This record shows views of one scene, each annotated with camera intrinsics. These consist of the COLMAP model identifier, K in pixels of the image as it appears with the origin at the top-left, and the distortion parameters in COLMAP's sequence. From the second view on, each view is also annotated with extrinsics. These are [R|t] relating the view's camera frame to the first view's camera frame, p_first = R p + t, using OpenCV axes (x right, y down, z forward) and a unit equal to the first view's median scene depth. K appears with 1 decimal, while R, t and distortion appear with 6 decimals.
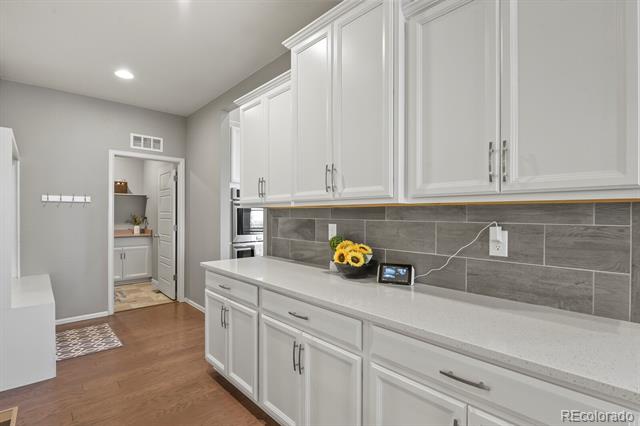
lens RADIAL K [[313.5, 0, 321.0], [0, 313.5, 213.1], [0, 0, 1]] dist [-0.000141, -0.001365]
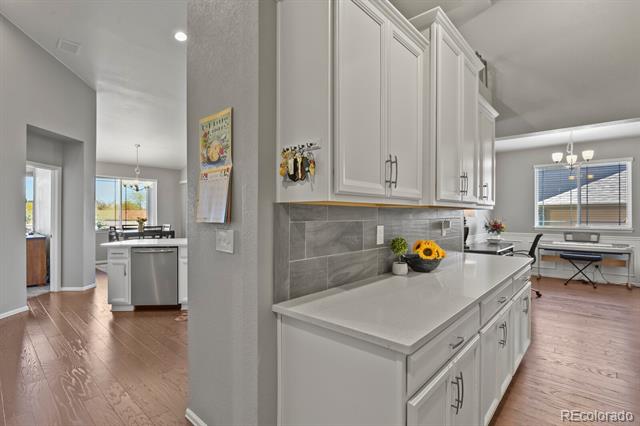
lens RADIAL K [[313.5, 0, 321.3], [0, 313.5, 212.8], [0, 0, 1]] dist [-0.000141, -0.001365]
pose [[-0.095978, 0.005074, 0.995371, -0.745389], [0.002855, 0.999984, -0.004823, 0.003003], [-0.995379, 0.002379, -0.095991, 1.136616]]
